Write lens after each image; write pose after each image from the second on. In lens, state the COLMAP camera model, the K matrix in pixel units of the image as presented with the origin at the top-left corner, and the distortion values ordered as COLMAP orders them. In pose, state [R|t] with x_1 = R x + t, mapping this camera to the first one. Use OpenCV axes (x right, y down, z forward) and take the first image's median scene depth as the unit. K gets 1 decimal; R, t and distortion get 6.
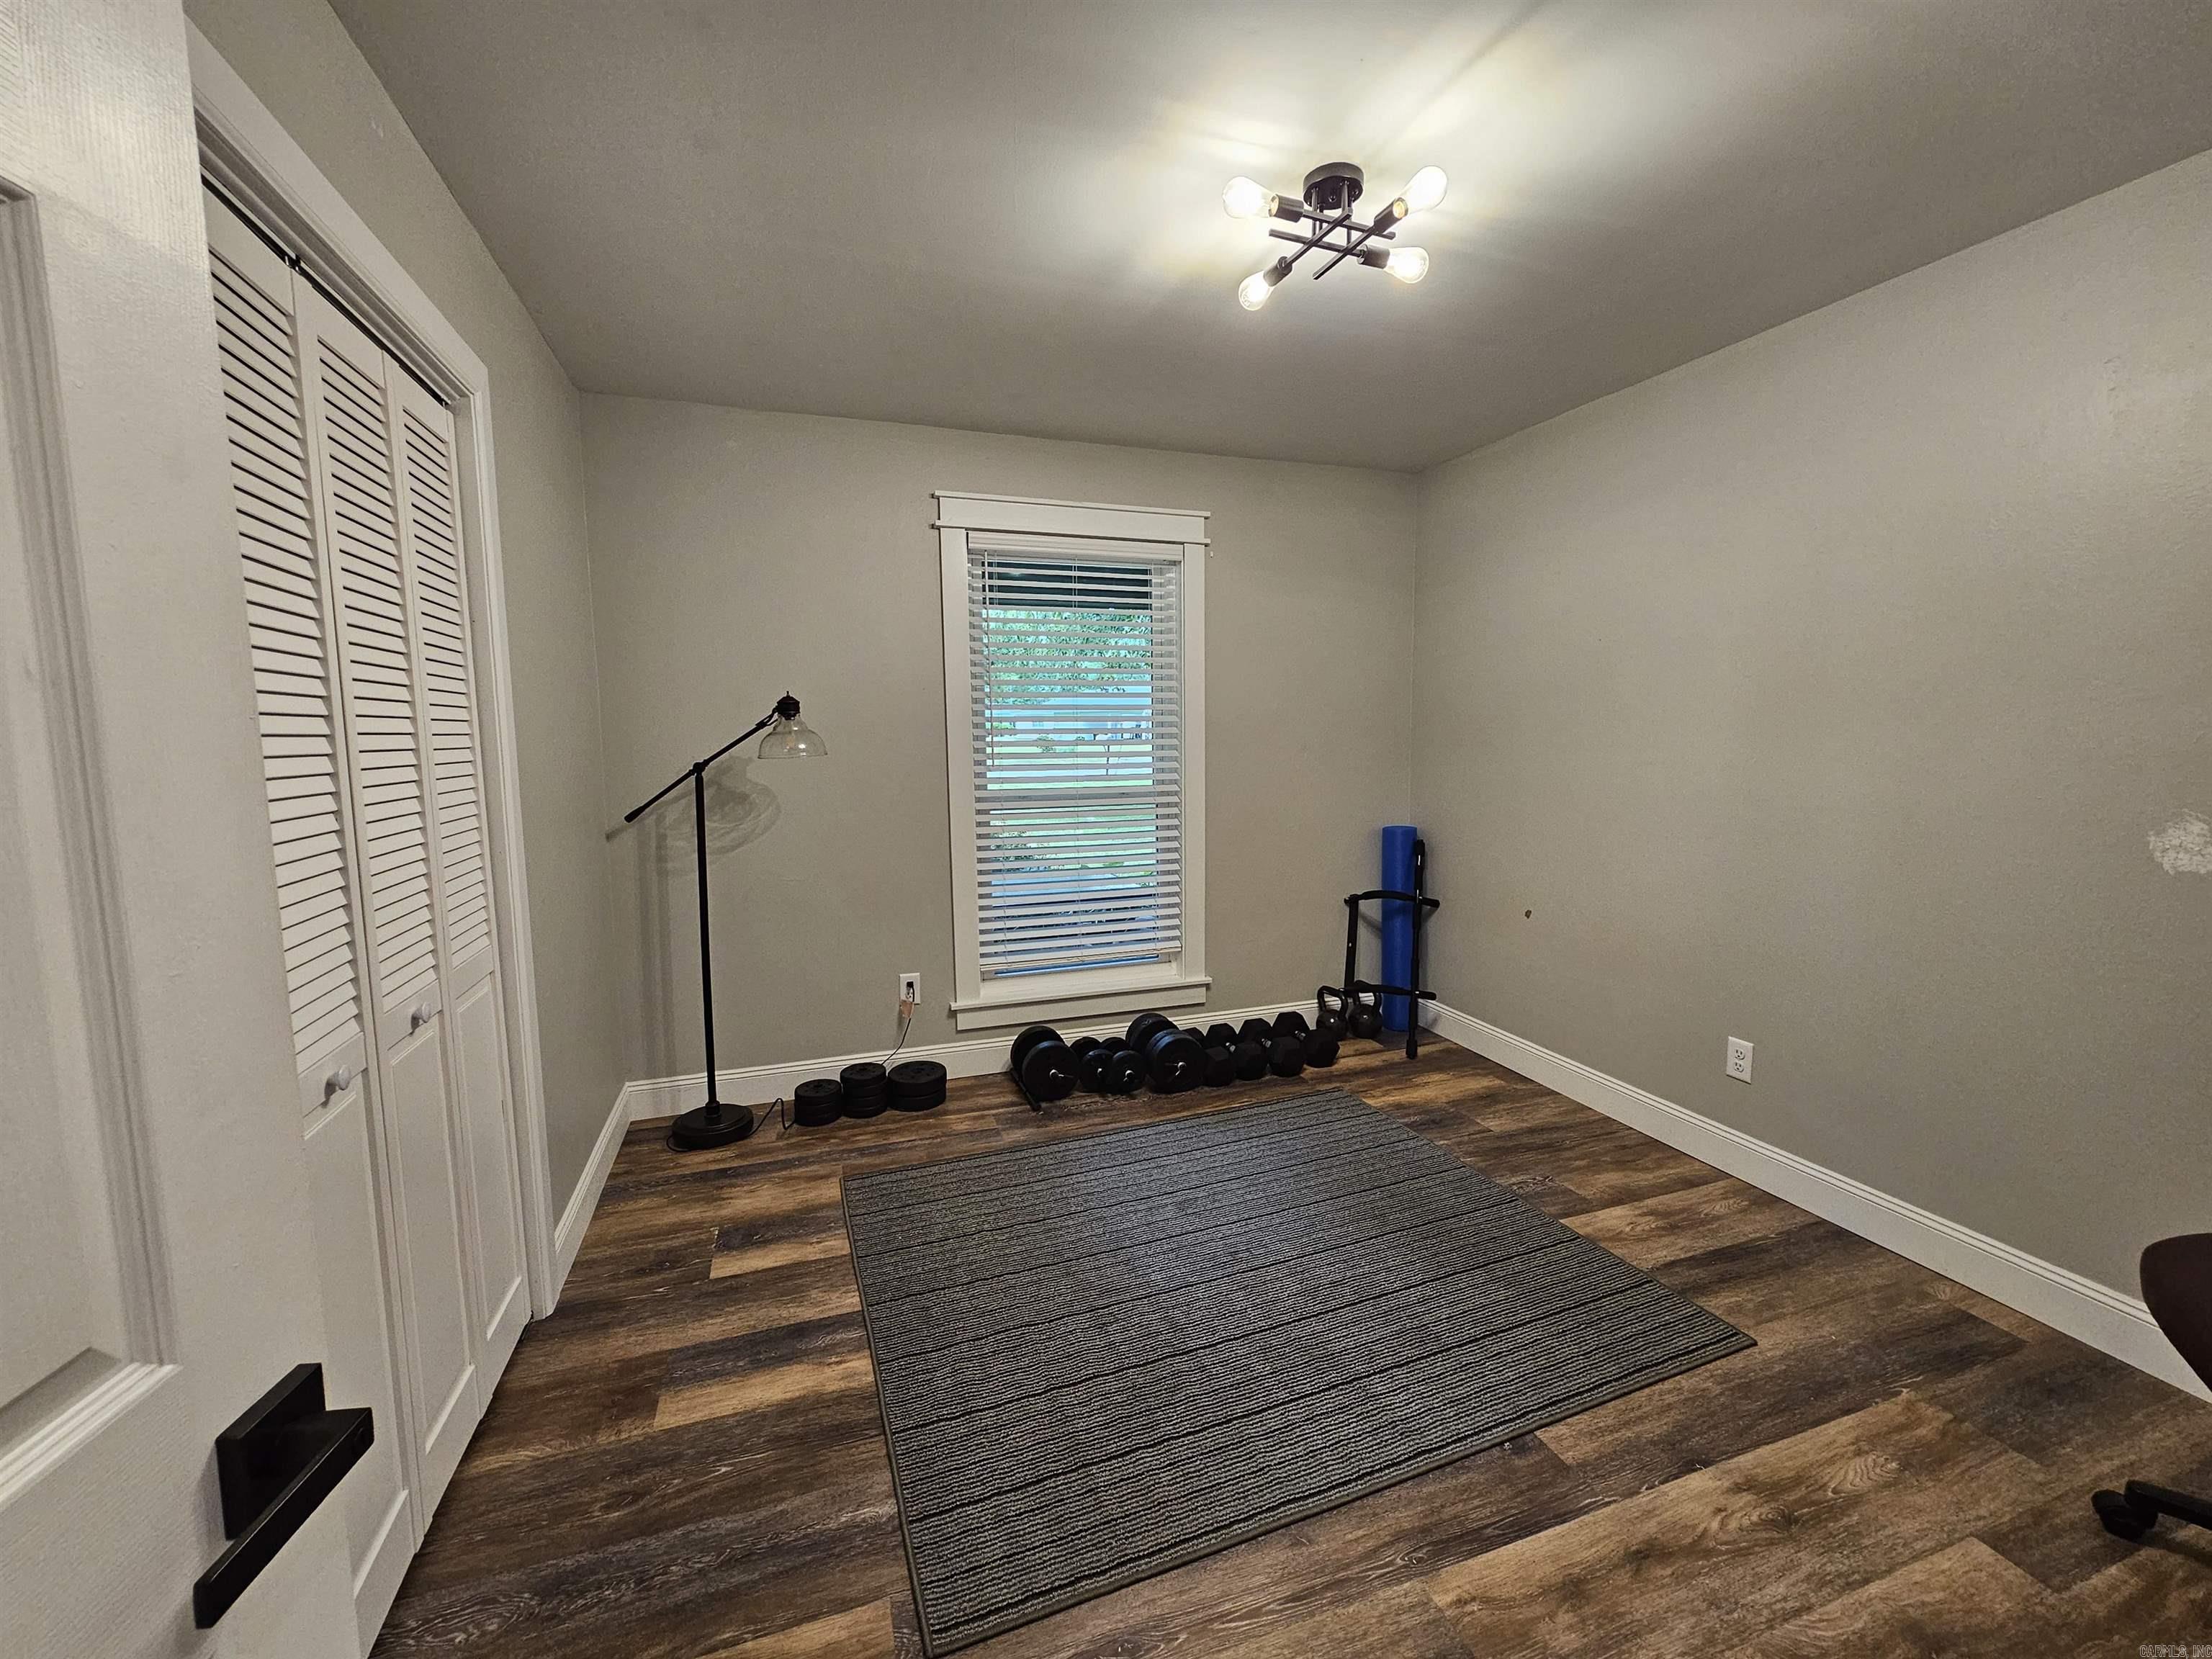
lens RADIAL K [[938.7, 0, 1110.8], [0, 938.7, 824.1], [0, 0, 1]] dist [-0.000692, -0.000390]
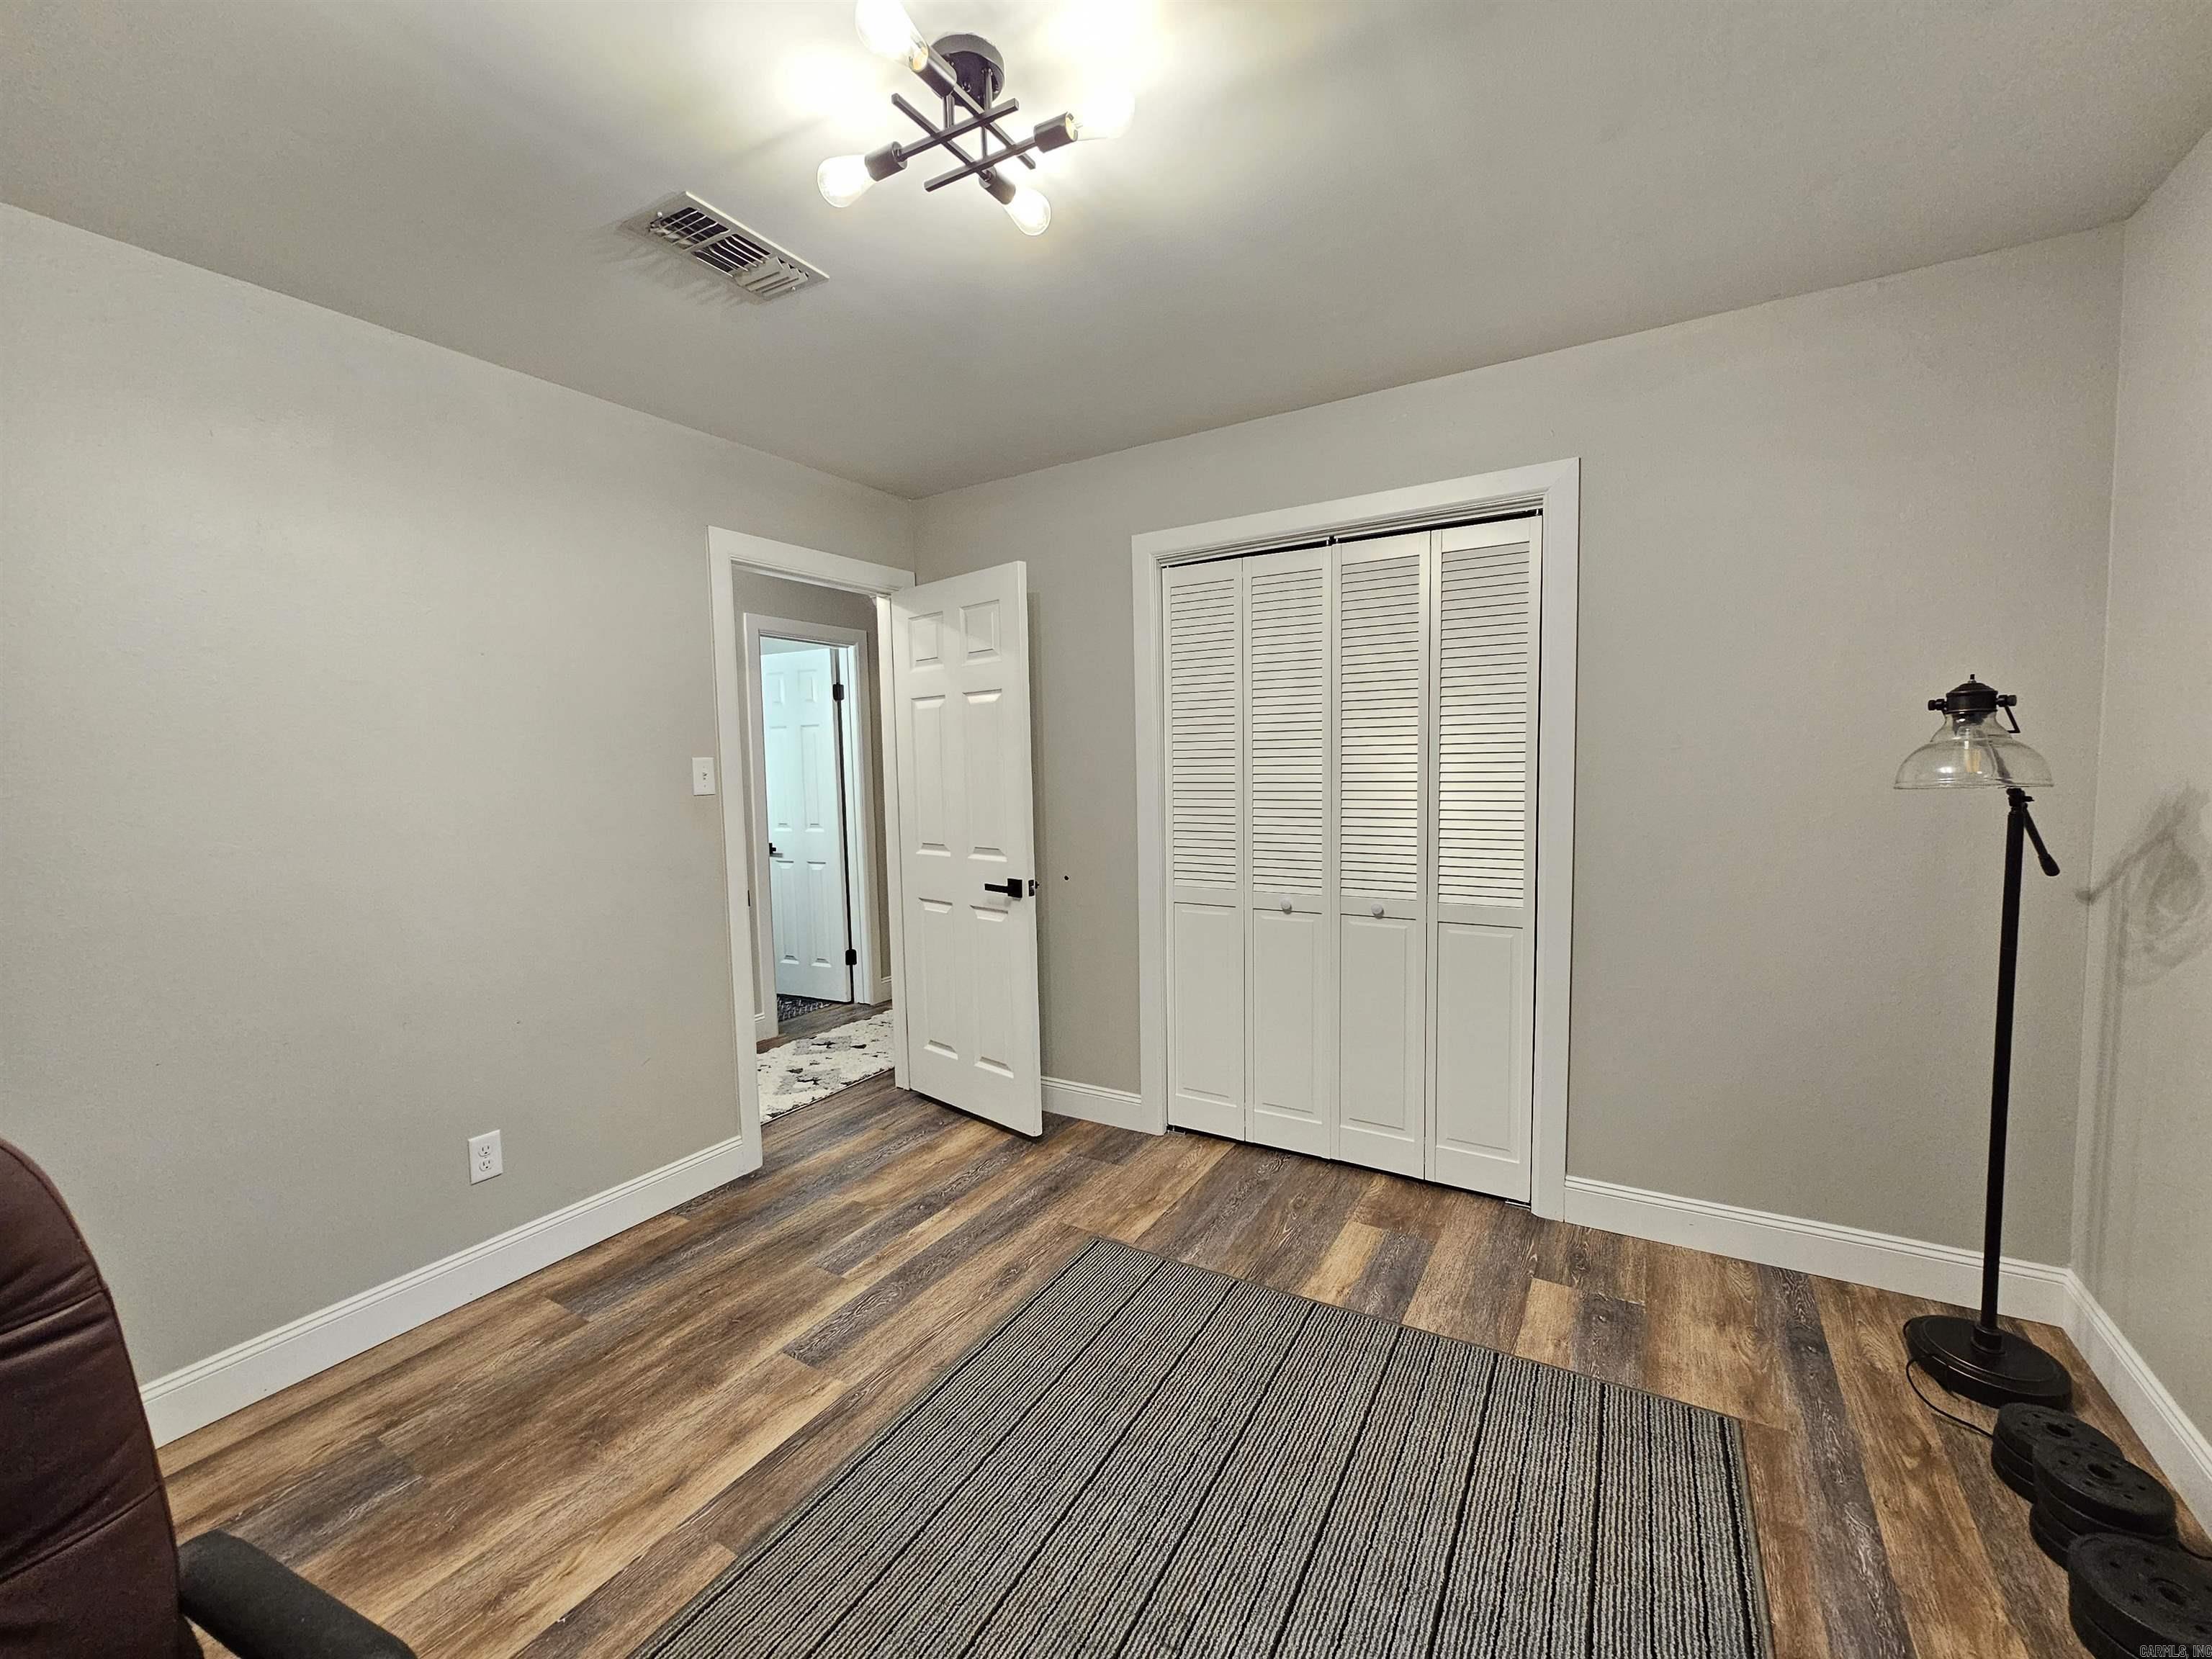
lens RADIAL K [[891.7, 0, 1111.8], [0, 891.7, 824.5], [0, 0, 1]] dist [-0.000231, -0.000001]
pose [[-0.770753, 0.075566, -0.632637, 0.602666], [-0.034353, 0.986568, 0.159695, -0.178344], [0.636207, 0.144819, -0.757805, 1.592484]]
